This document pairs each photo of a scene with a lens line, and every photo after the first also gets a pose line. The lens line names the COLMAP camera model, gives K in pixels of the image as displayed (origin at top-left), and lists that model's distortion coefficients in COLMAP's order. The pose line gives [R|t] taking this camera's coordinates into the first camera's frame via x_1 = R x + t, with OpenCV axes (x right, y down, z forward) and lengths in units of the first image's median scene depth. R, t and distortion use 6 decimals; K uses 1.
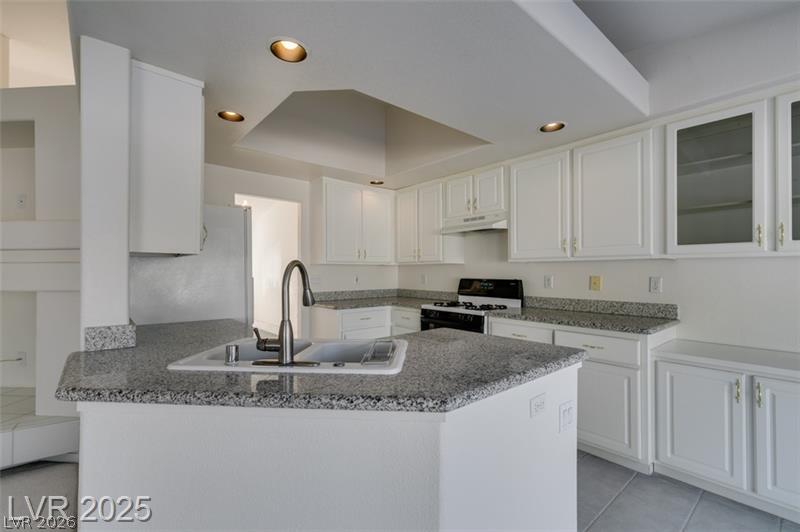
lens RADIAL K [[361.6, 0, 398.2], [0, 361.6, 267.4], [0, 0, 1]] dist [0.004546, -0.002400]
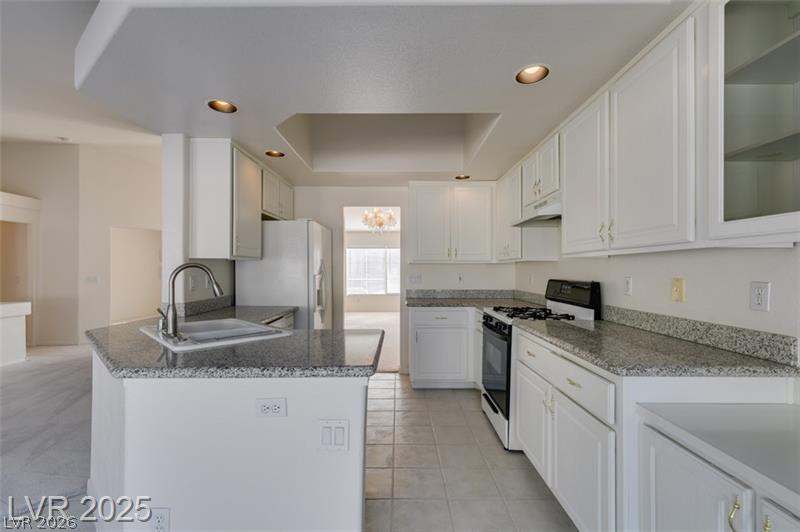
lens RADIAL K [[361.6, 0, 396.9], [0, 361.6, 268.4], [0, 0, 1]] dist [0.004546, -0.002400]
pose [[0.756376, -0.001543, -0.654136, 0.516207], [0.005556, 0.999976, 0.004065, 0.001664], [0.654114, -0.006708, 0.756366, 0.194948]]
